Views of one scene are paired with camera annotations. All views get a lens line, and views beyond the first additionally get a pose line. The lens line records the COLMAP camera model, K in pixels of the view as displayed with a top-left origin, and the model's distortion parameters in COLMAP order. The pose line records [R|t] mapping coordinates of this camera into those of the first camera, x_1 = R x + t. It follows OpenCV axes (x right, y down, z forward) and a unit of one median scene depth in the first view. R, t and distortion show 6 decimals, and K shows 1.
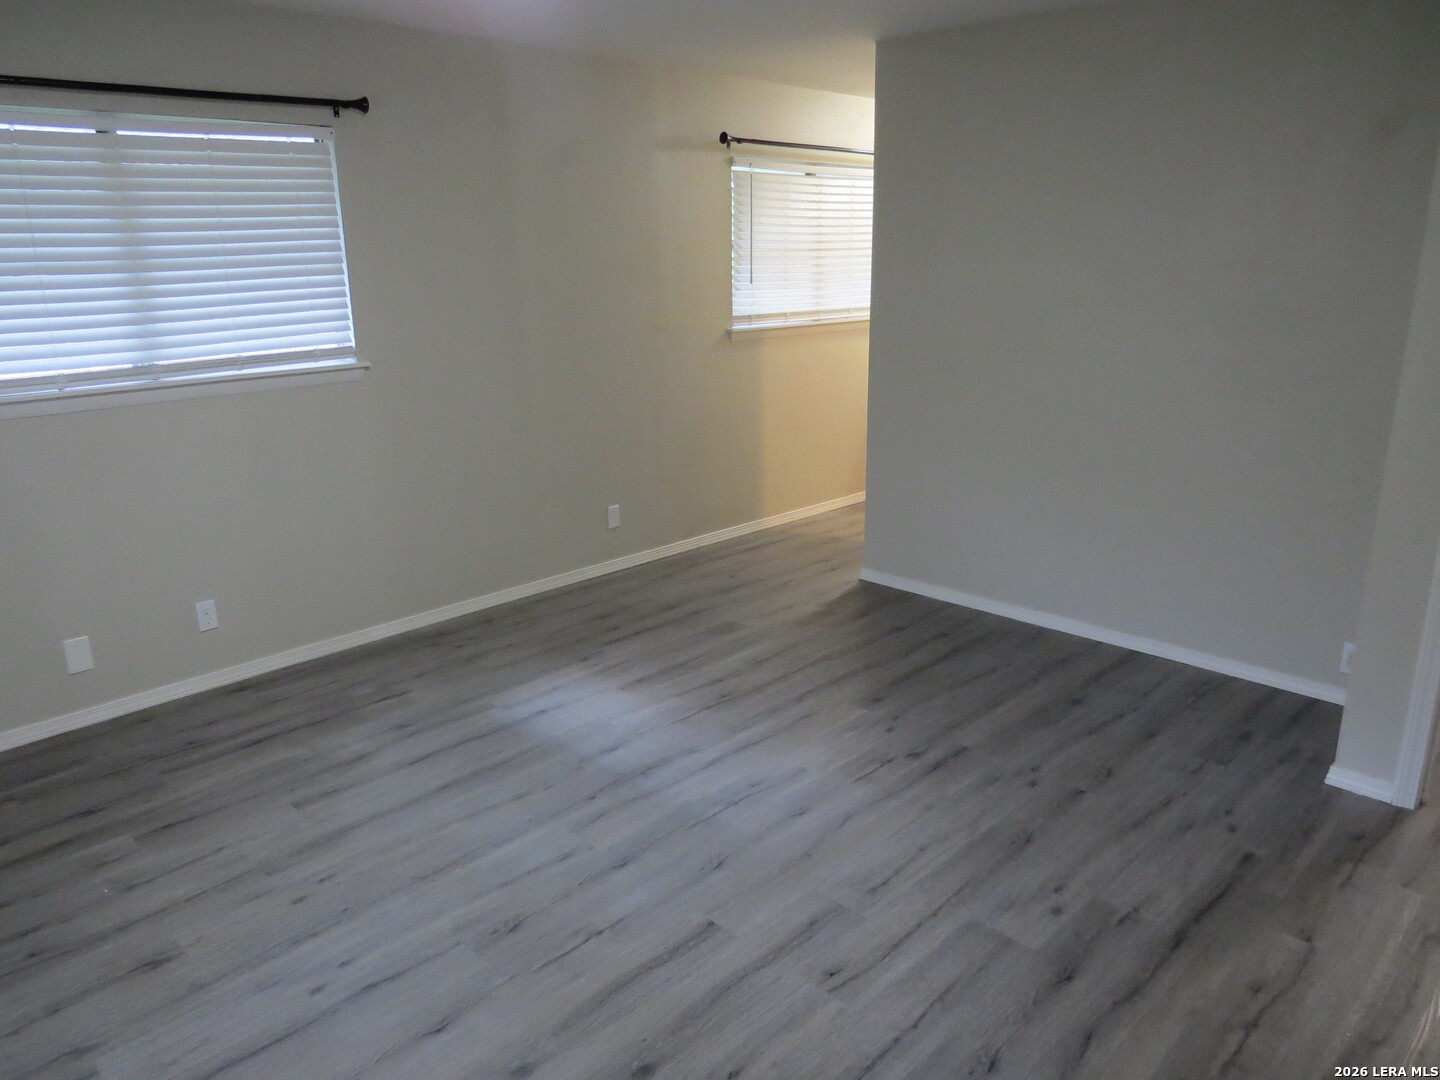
lens RADIAL K [[1026.8, 0, 724.1], [0, 1026.8, 540.4], [0, 0, 1]] dist [-0.022188, -0.002439]
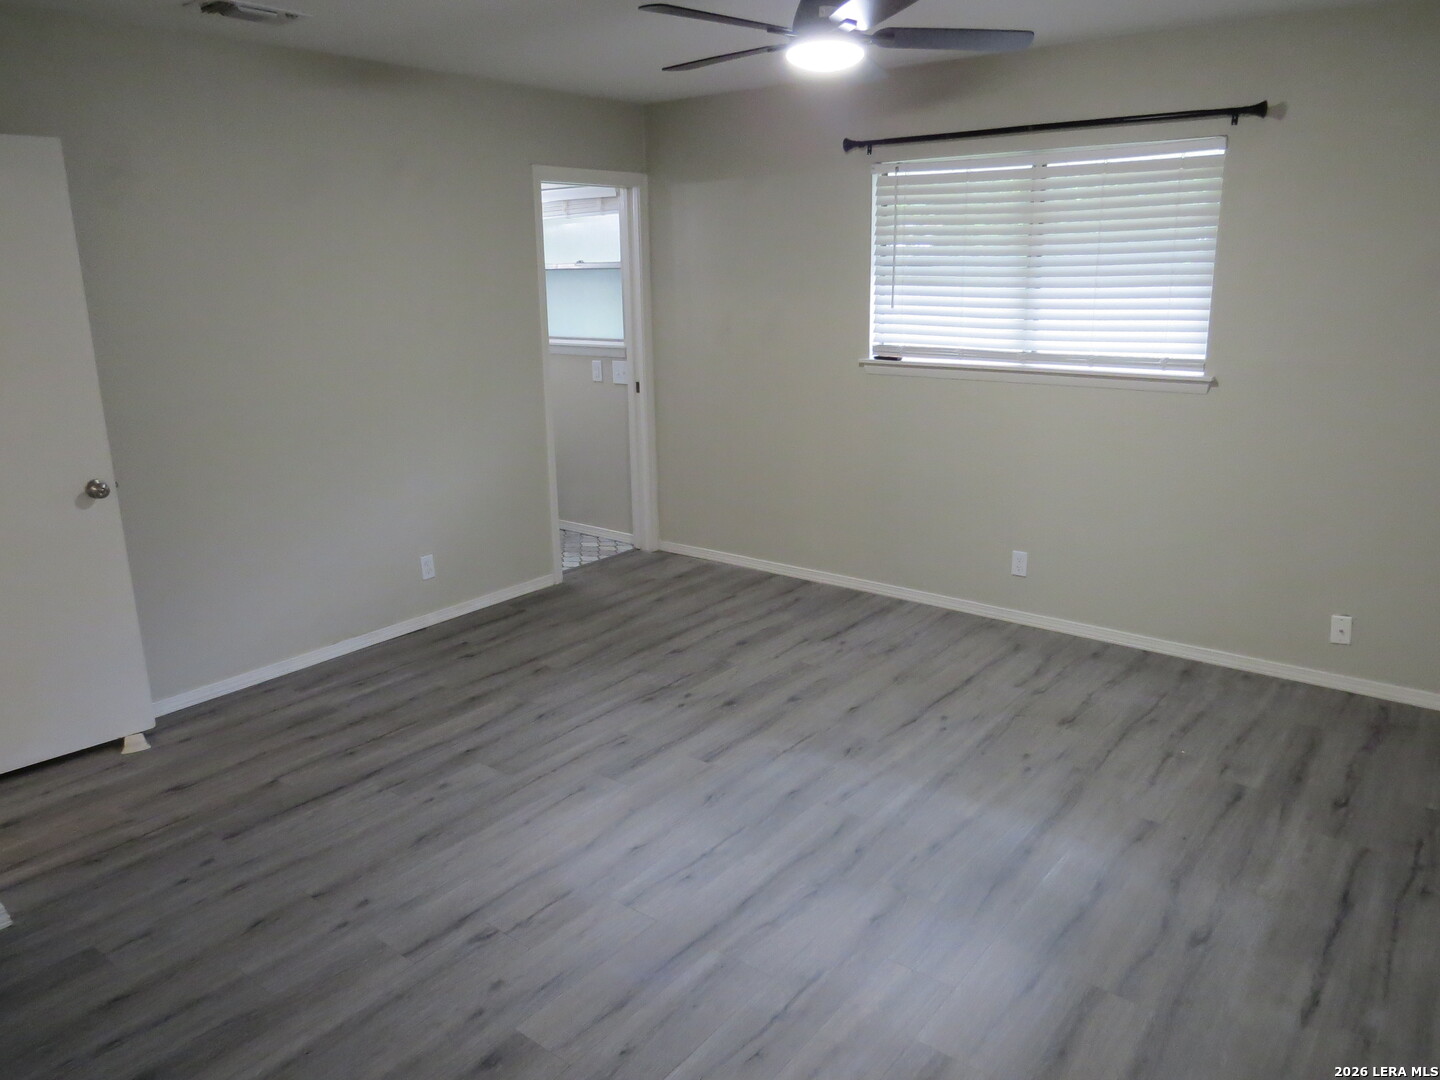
lens RADIAL K [[1026.8, 0, 724.1], [0, 1026.8, 540.4], [0, 0, 1]] dist [-0.022188, -0.002439]
pose [[-0.992567, 0.060146, -0.105794, 0.079803], [-0.002973, 0.857088, 0.515162, -0.506654], [0.121659, 0.511648, -0.850539, 1.750778]]
